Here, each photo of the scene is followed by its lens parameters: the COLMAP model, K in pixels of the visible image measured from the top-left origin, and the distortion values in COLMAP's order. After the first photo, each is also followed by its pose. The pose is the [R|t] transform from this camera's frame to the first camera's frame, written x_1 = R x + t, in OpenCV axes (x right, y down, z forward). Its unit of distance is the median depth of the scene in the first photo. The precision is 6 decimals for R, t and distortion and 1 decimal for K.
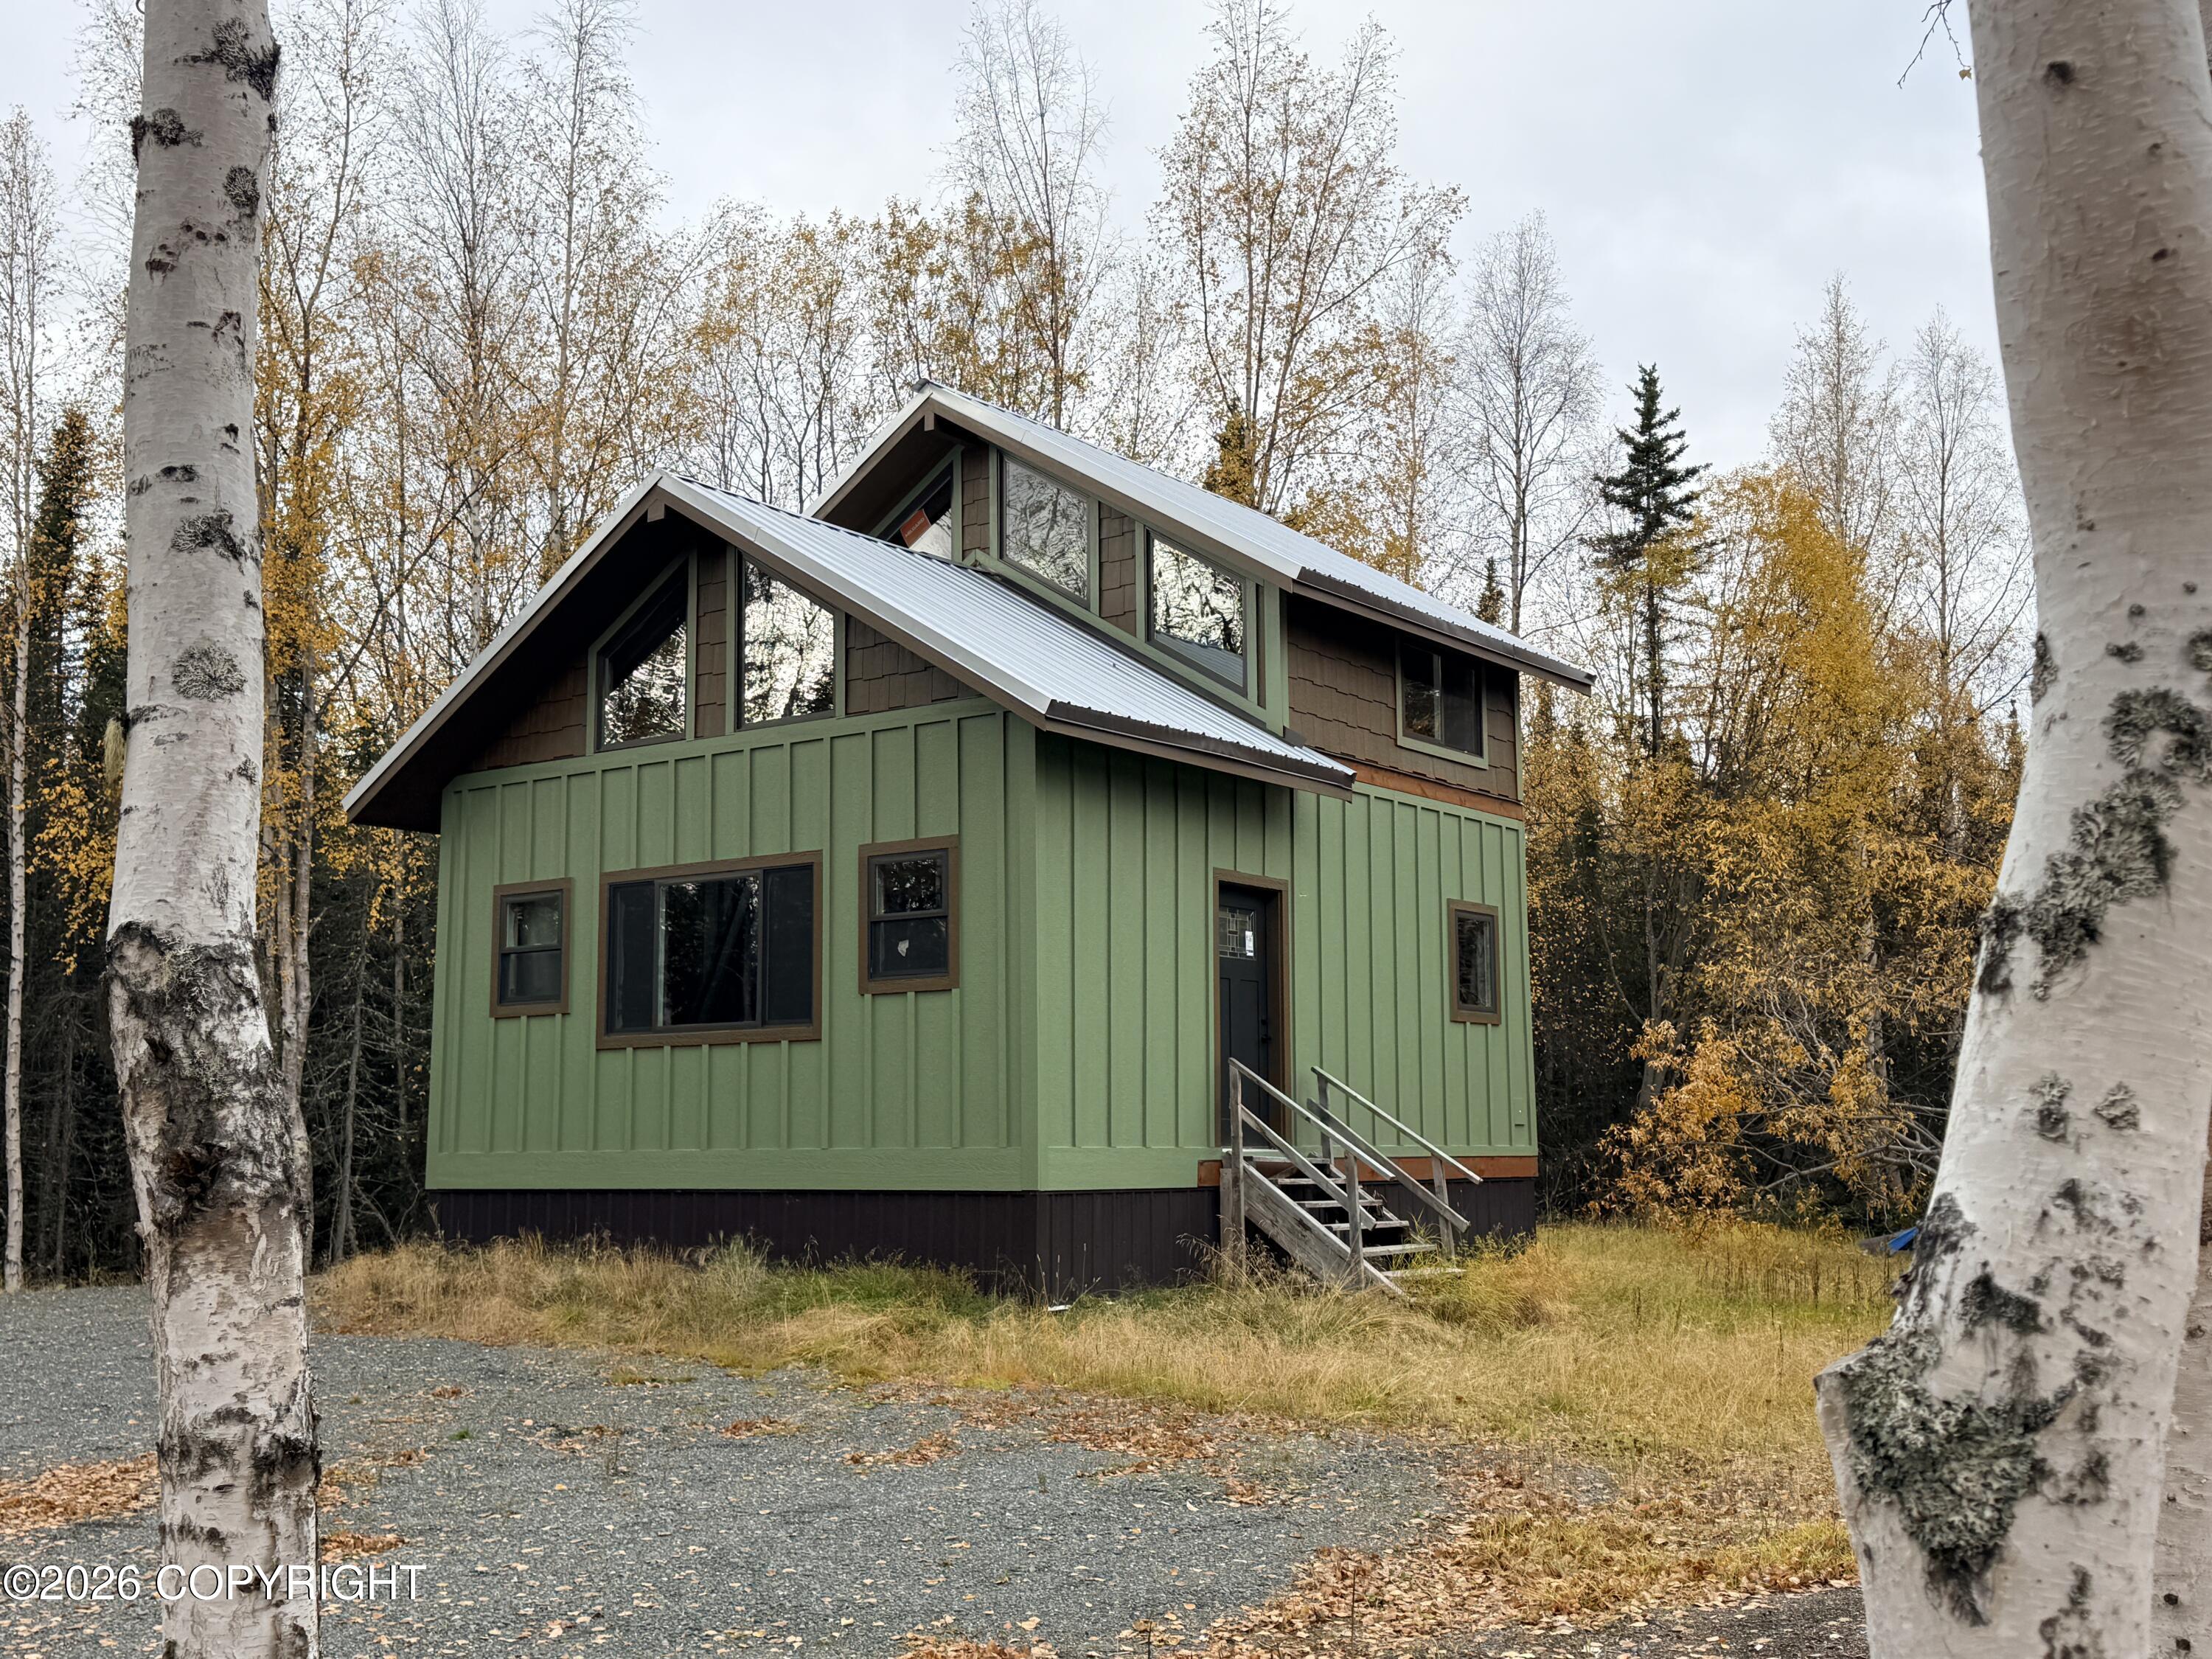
lens RADIAL K [[2301.8, 0, 1106.4], [0, 2301.8, 813.6], [0, 0, 1]] dist [0.027252, 0.000000]
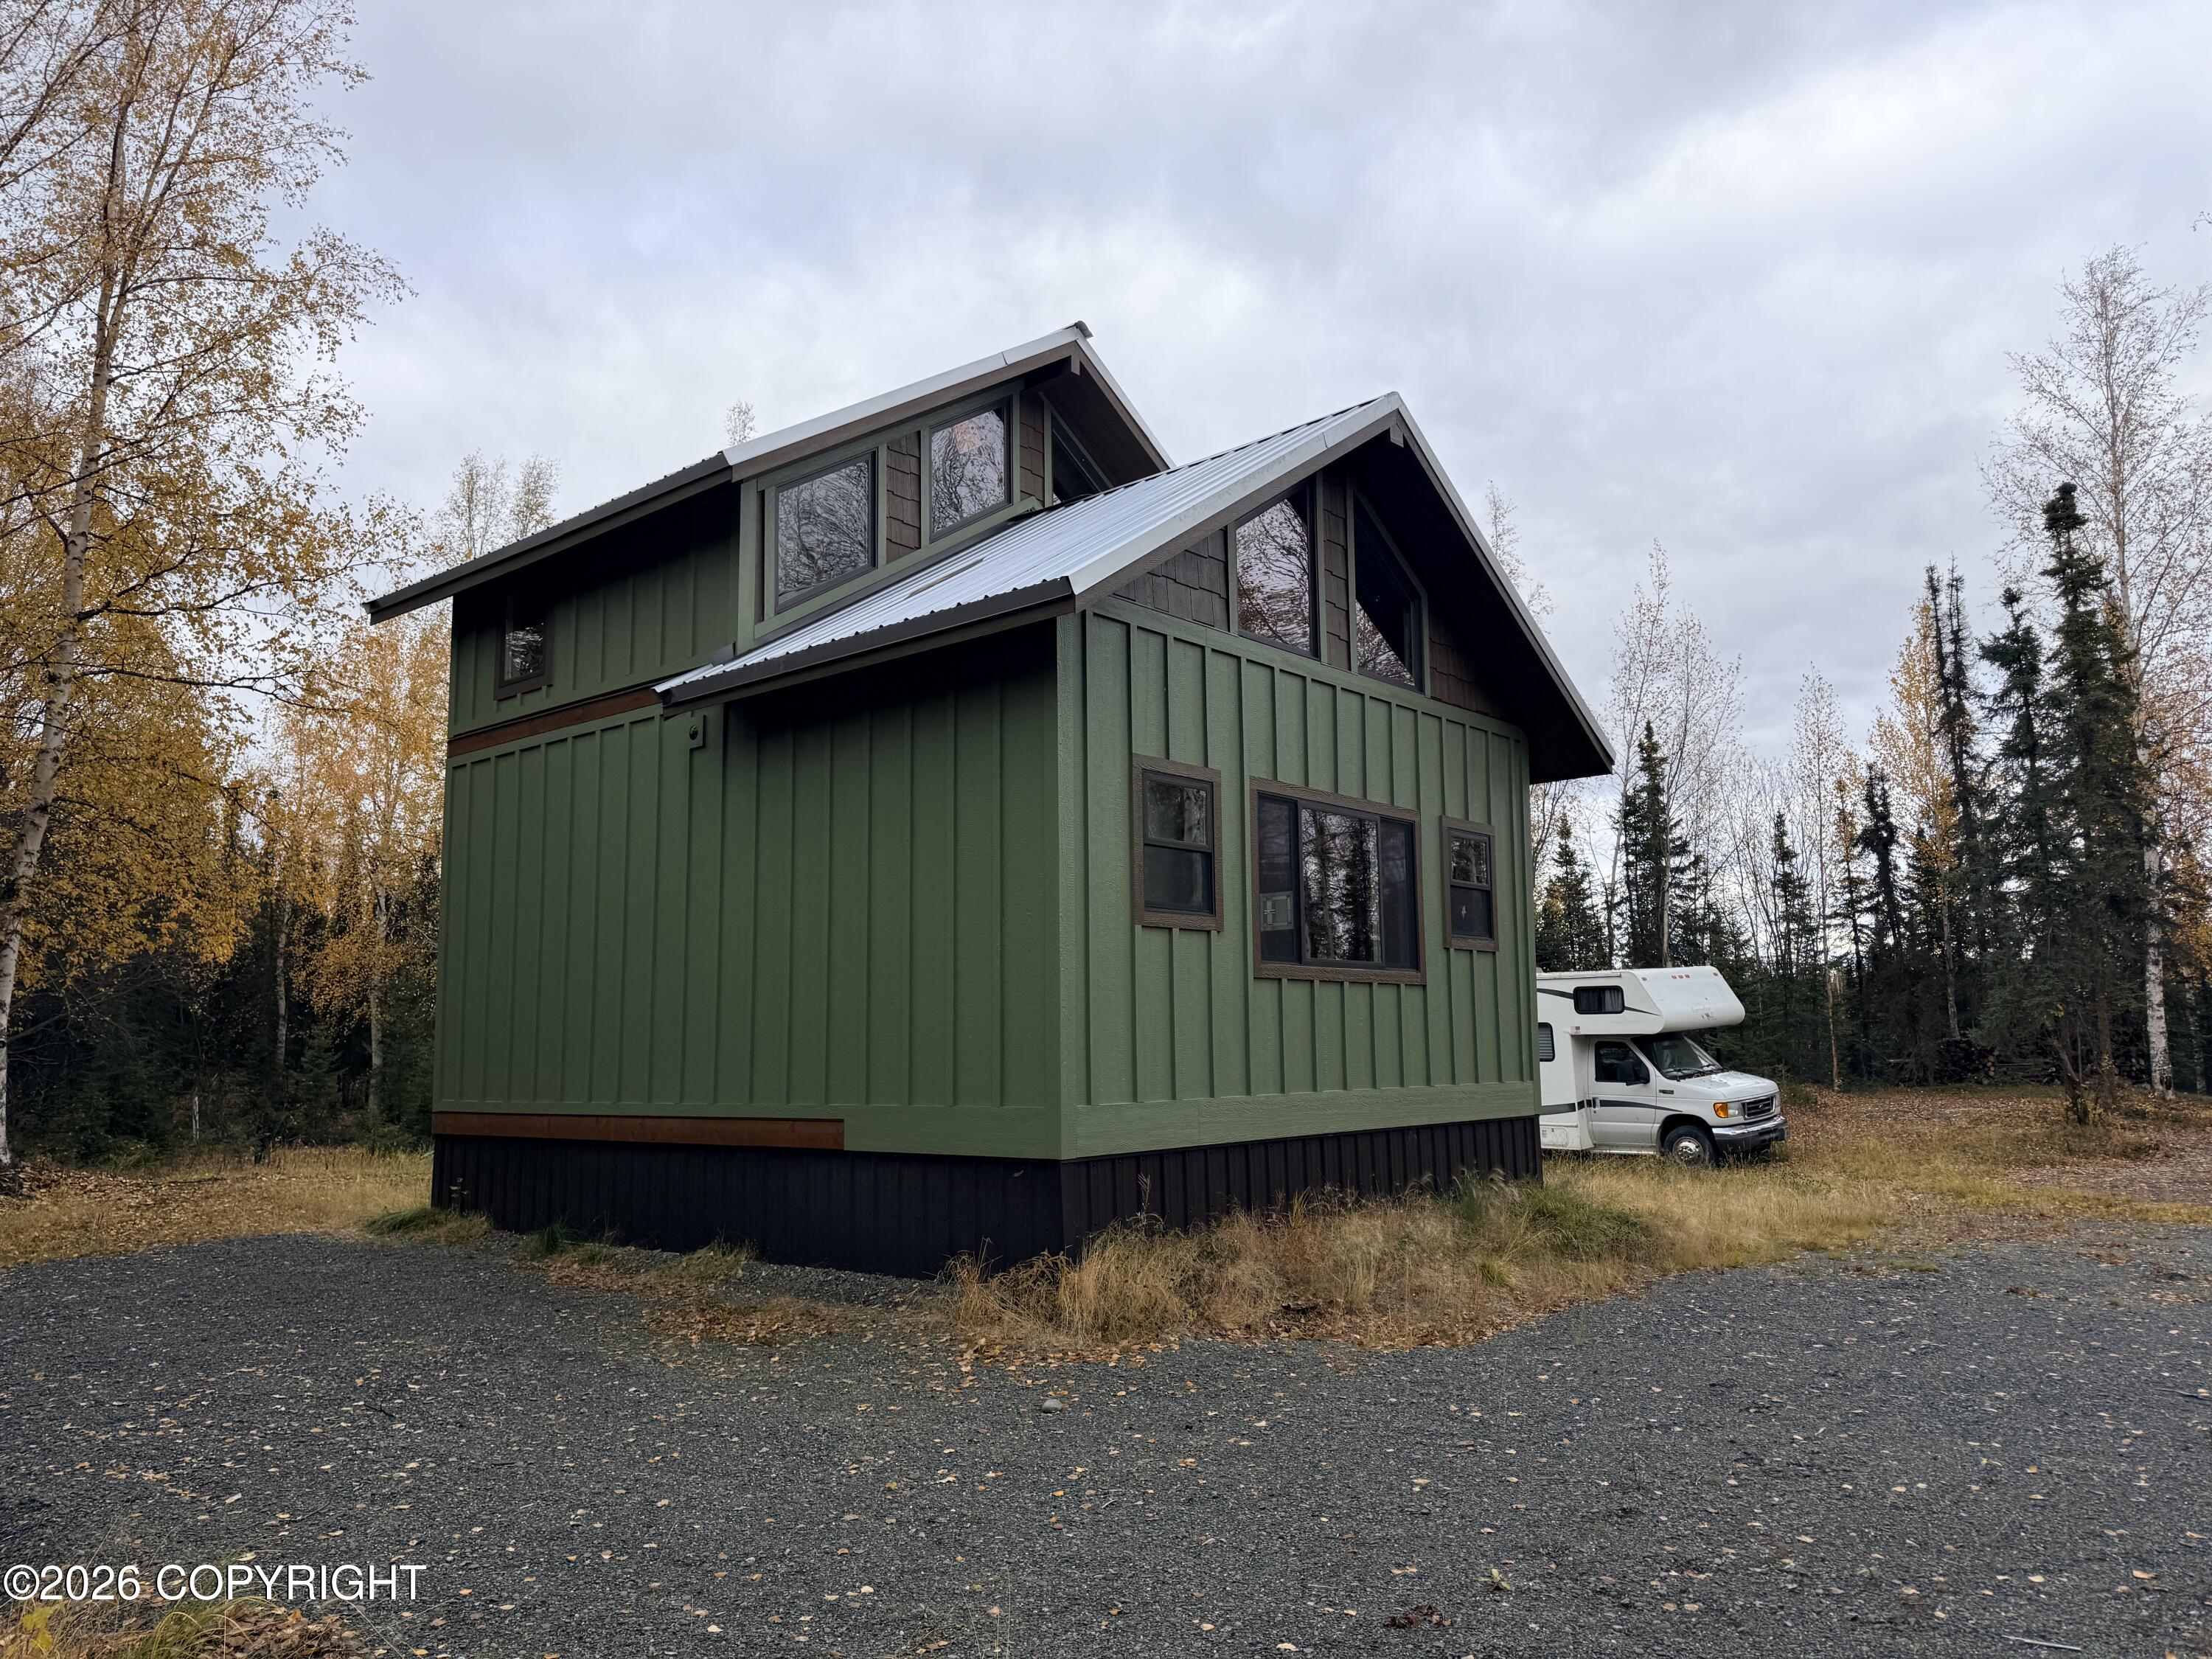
lens RADIAL K [[1586.1, 0, 1113.7], [0, 1586.1, 846.6], [0, 0, 1]] dist [0.044075, -0.042472]
pose [[0.081606, 0.132310, 0.987843, -0.820513], [-0.126750, 0.984479, -0.121389, 0.132465], [-0.988572, -0.115303, 0.097110, 1.000288]]
